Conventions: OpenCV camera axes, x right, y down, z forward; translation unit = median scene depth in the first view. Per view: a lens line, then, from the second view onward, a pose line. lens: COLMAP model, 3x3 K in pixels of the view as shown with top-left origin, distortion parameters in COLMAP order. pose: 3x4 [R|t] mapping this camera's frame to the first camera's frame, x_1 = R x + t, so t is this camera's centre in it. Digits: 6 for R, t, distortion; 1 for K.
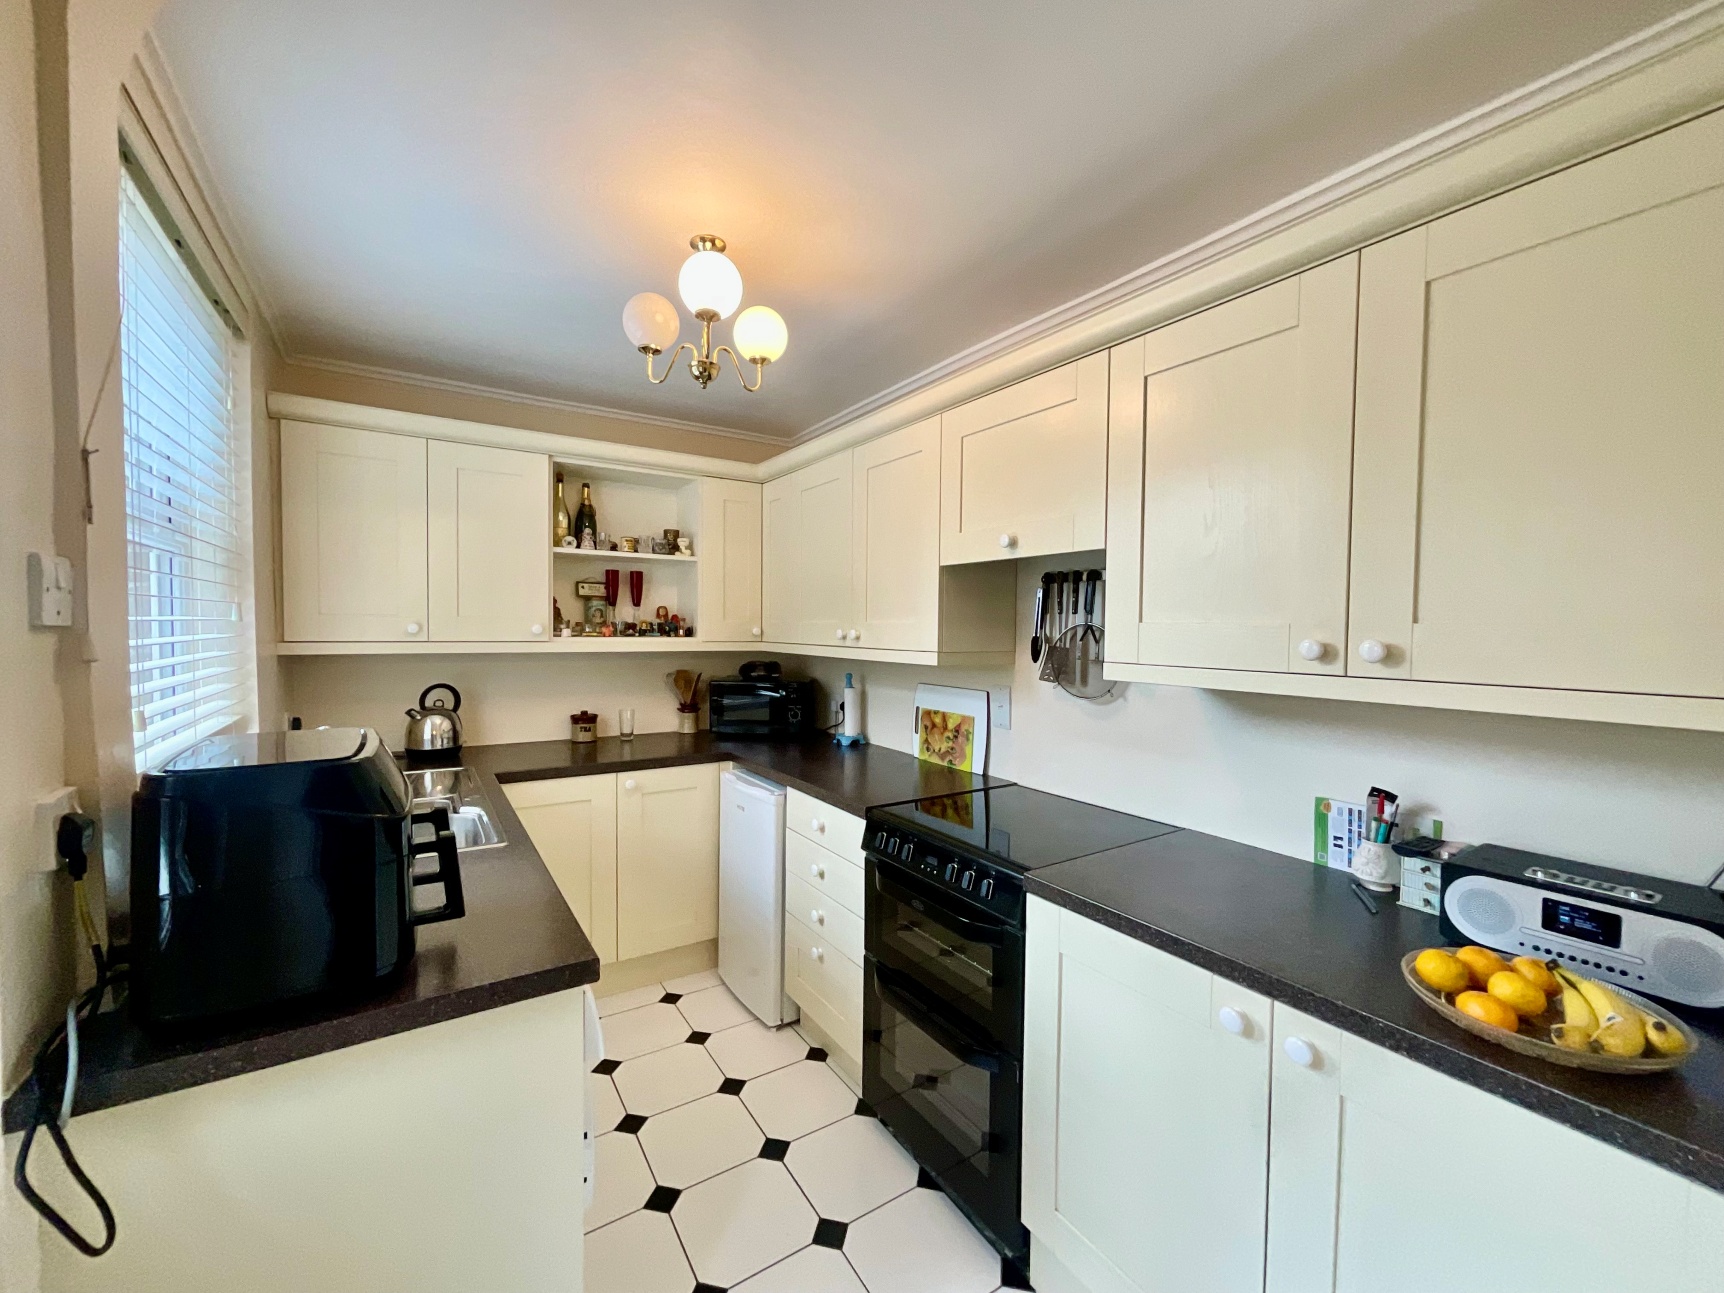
lens RADIAL K [[695.0, 0, 862.0], [0, 695.0, 646.5], [0, 0, 1]] dist [-0.001017, -0.007845]
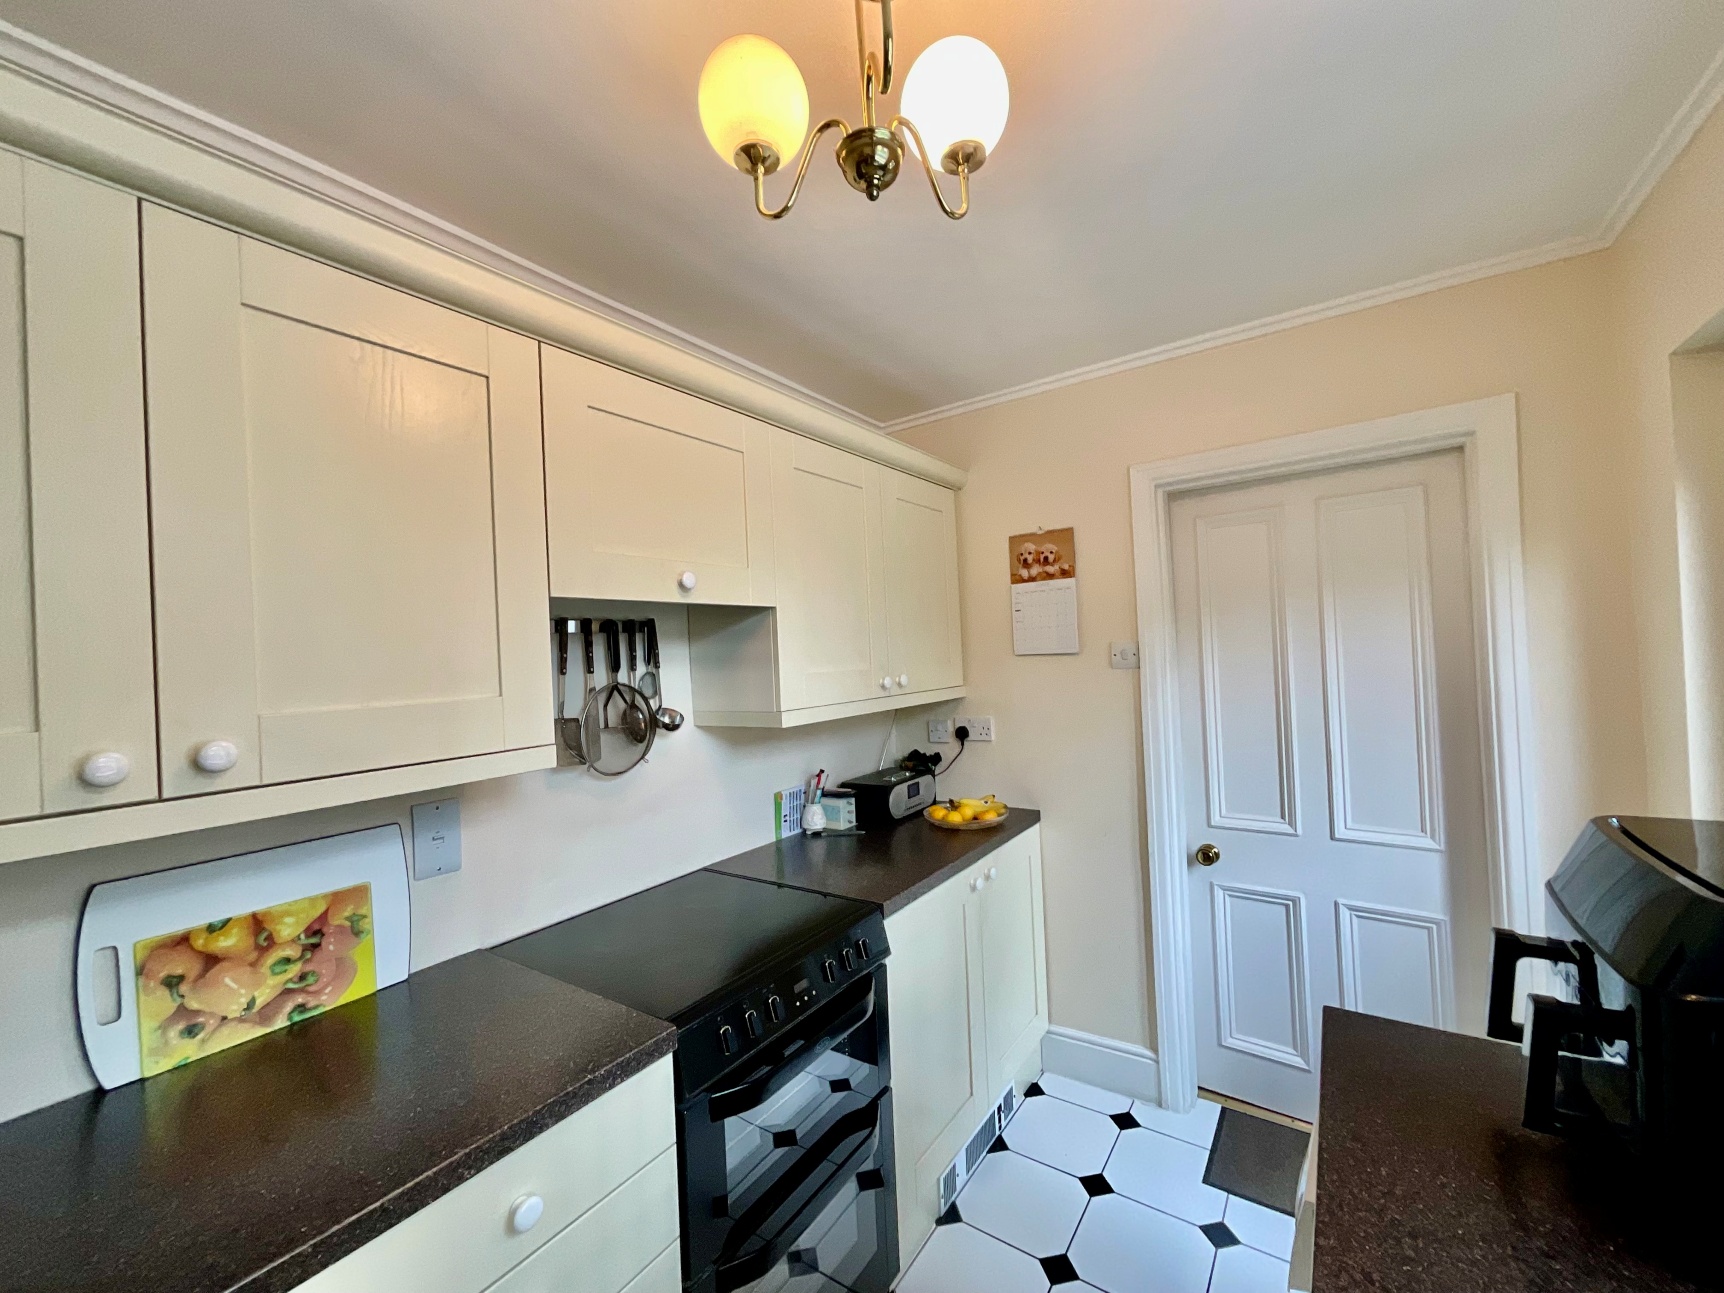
lens RADIAL K [[695.0, 0, 862.0], [0, 695.0, 646.5], [0, 0, 1]] dist [-0.001017, -0.007845]
pose [[-0.366888, 0.016917, 0.930111, -0.449668], [0.076549, 0.996993, 0.012062, -0.051529], [-0.927110, 0.075625, -0.367079, 0.825464]]
